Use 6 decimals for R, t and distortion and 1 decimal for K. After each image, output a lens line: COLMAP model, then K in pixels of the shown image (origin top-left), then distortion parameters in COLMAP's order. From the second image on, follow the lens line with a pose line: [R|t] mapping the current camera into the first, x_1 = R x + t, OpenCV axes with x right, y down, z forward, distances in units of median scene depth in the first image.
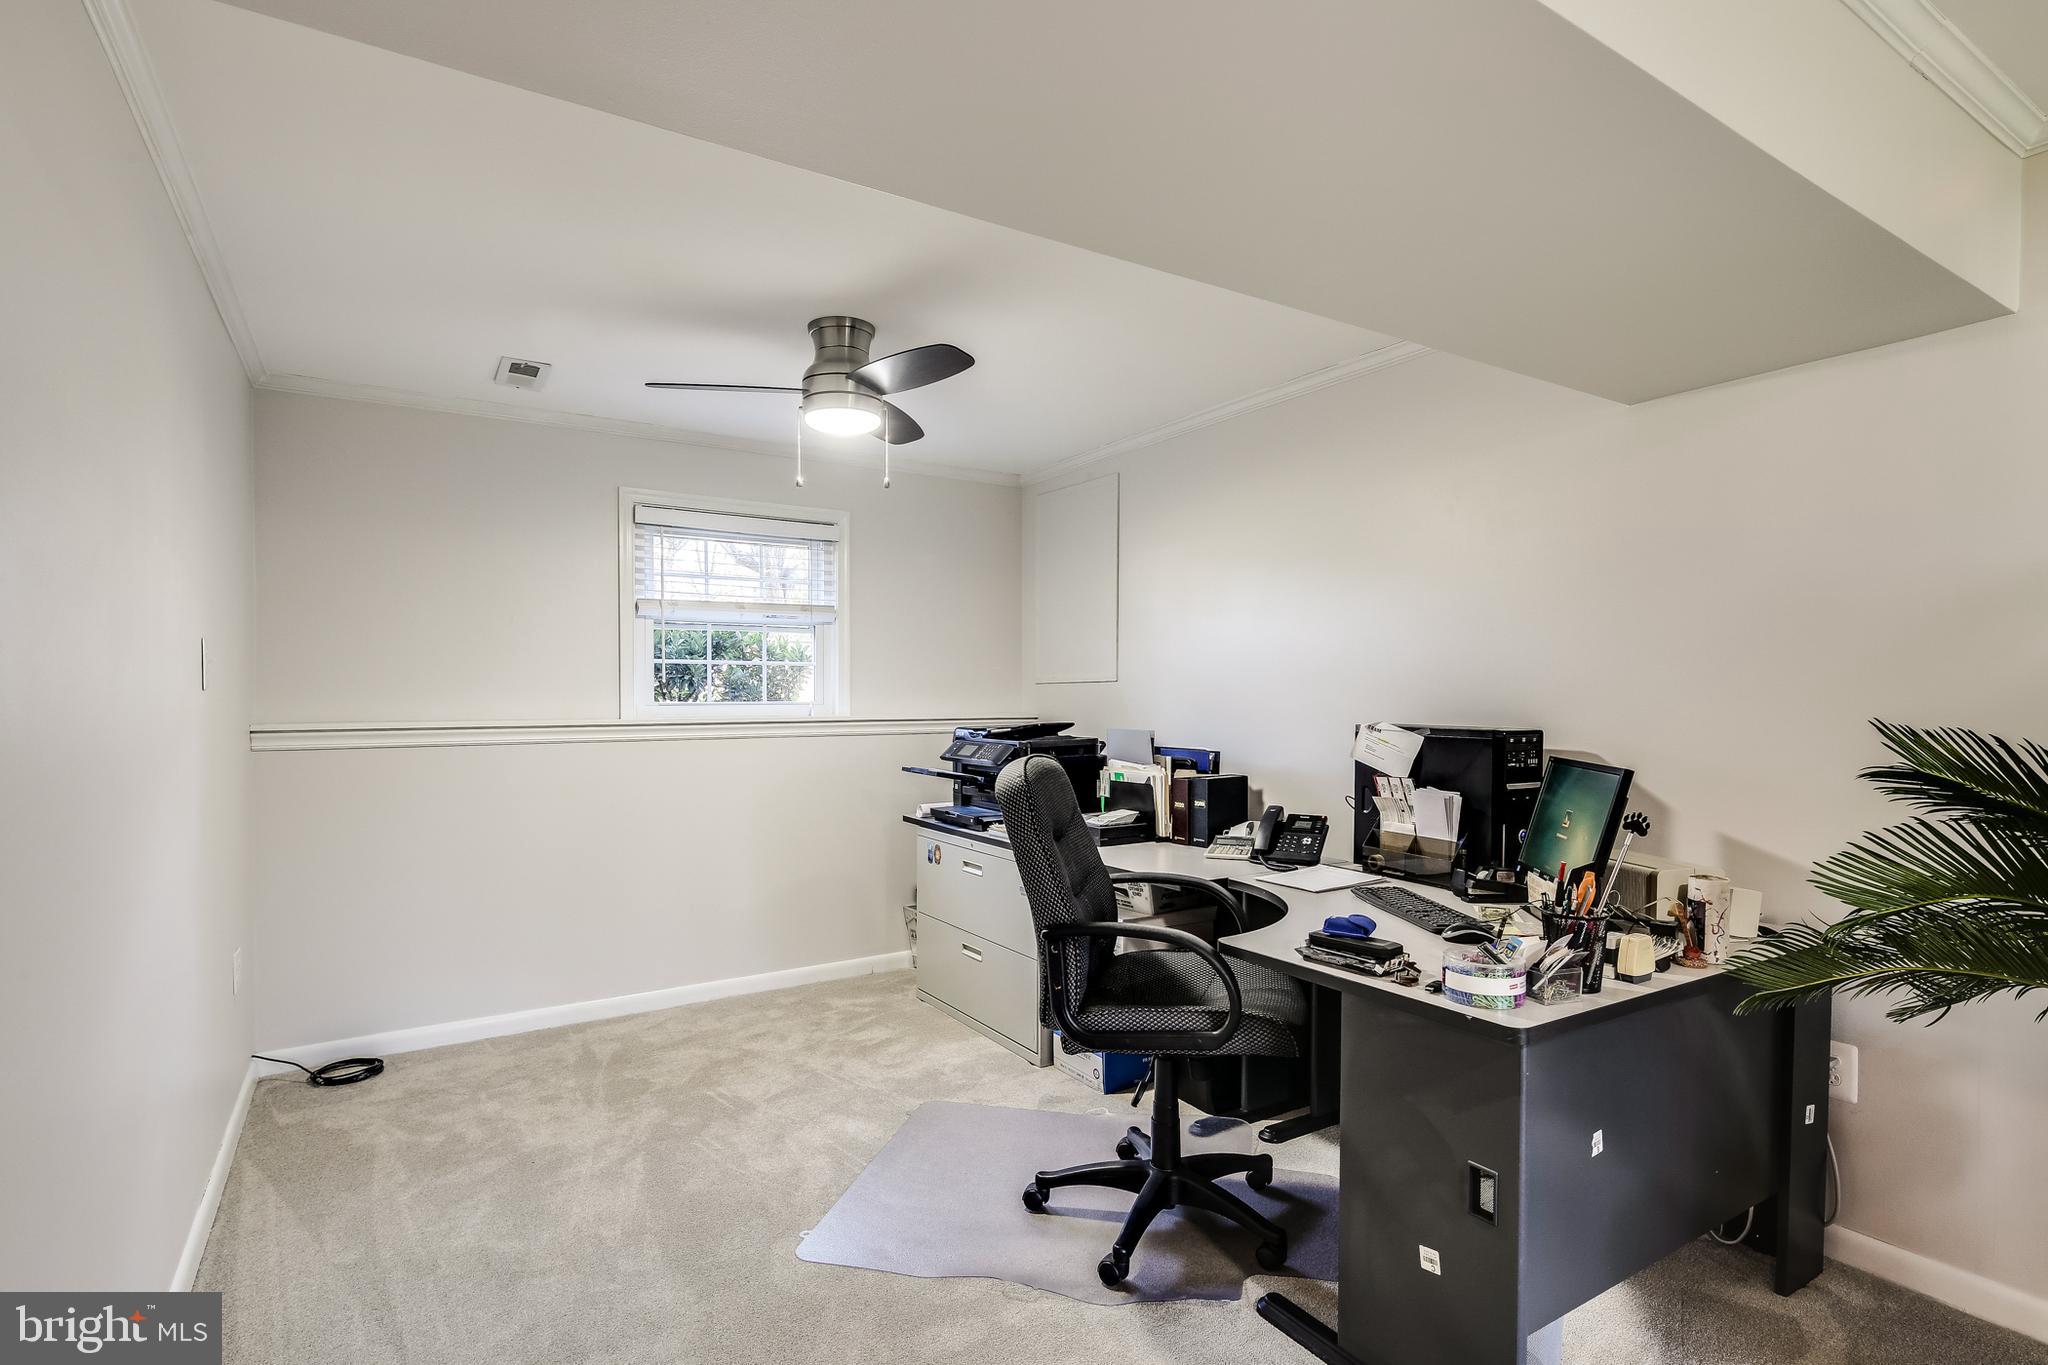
lens RADIAL K [[999.8, 0, 1027.2], [0, 999.8, 707.5], [0, 0, 1]] dist [-0.001637, -0.001576]
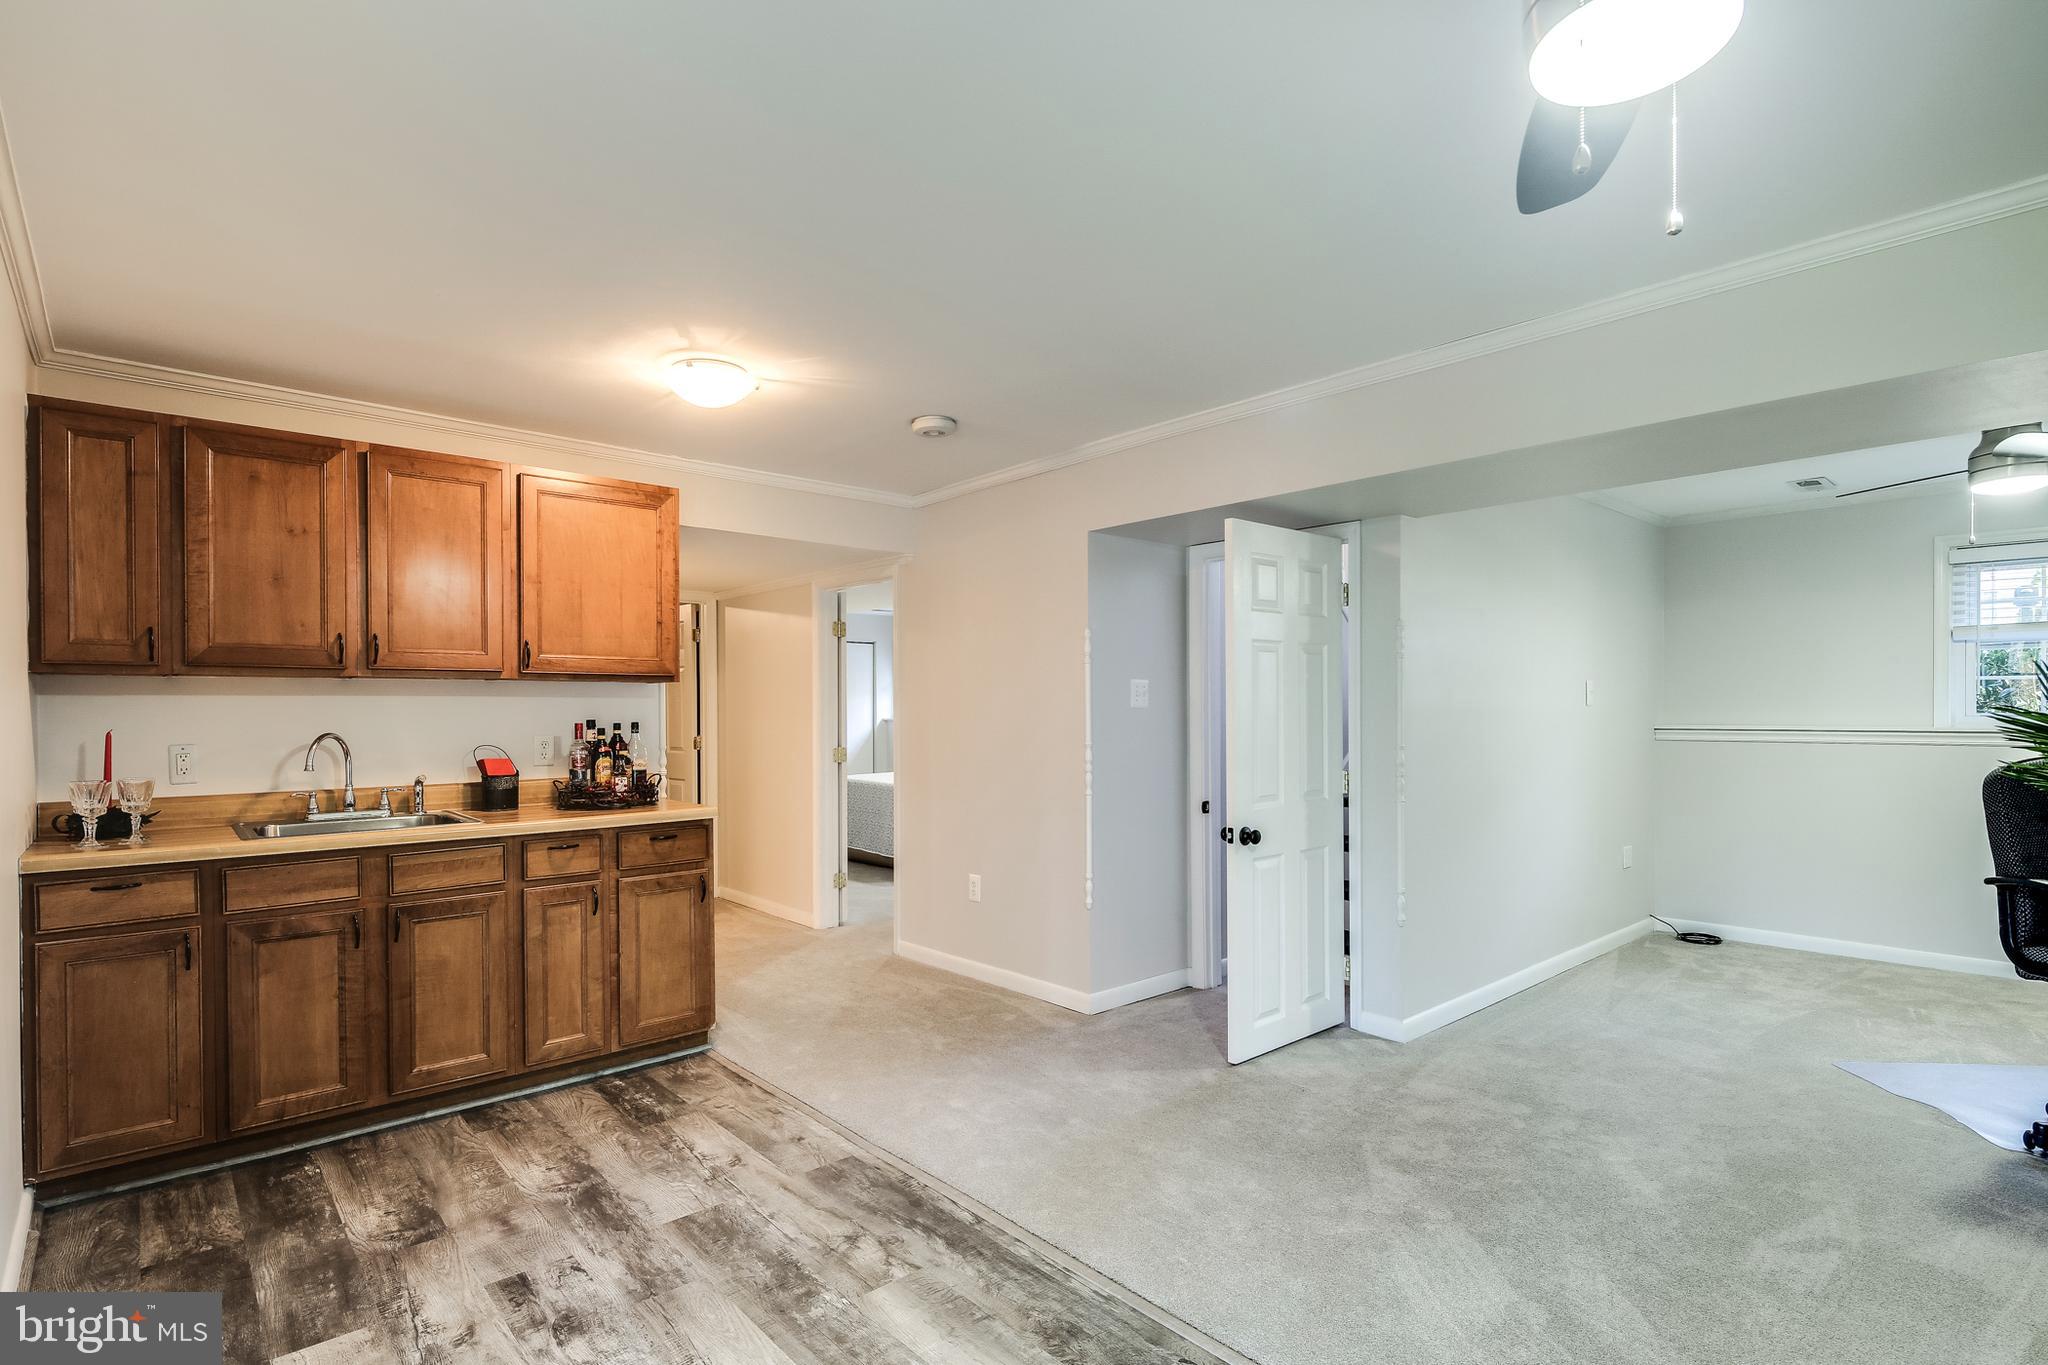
lens RADIAL K [[999.8, 0, 1027.2], [0, 999.8, 707.5], [0, 0, 1]] dist [-0.001637, -0.001576]
pose [[0.165115, 0.002744, -0.986271, 0.932425], [-0.011491, 0.999934, 0.000859, -0.001097], [0.986207, 0.011192, 0.165136, -0.440429]]
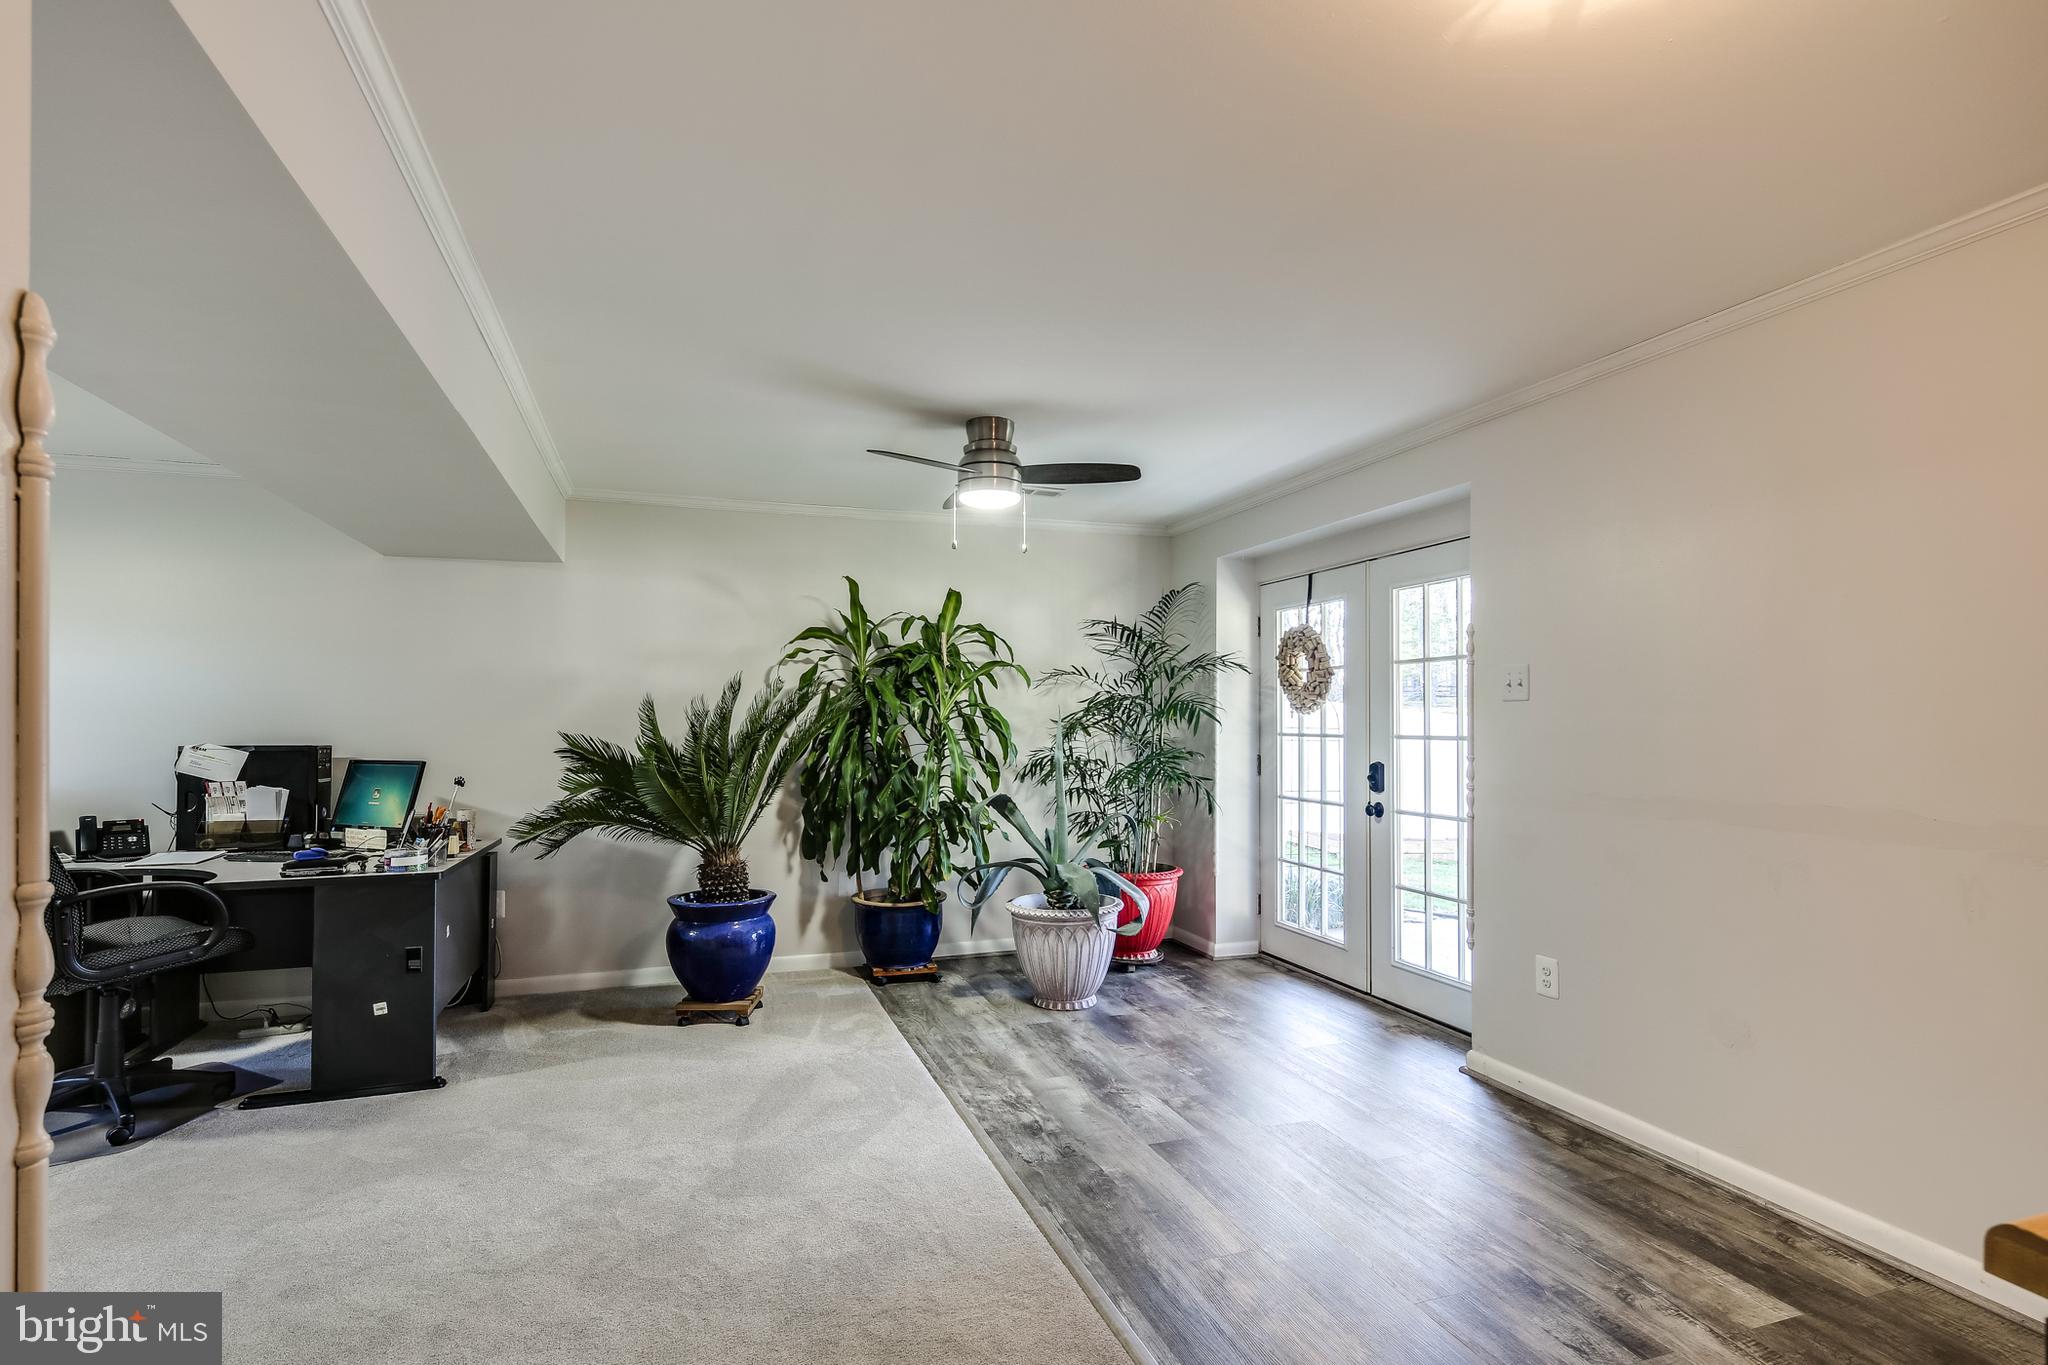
lens RADIAL K [[999.8, 0, 1027.2], [0, 999.8, 707.5], [0, 0, 1]] dist [-0.001637, -0.001576]
pose [[0.225002, 0.012655, 0.974276, -0.793567], [0.017383, 0.999704, -0.017000, 0.008395], [-0.974203, 0.020761, 0.224716, -0.449841]]
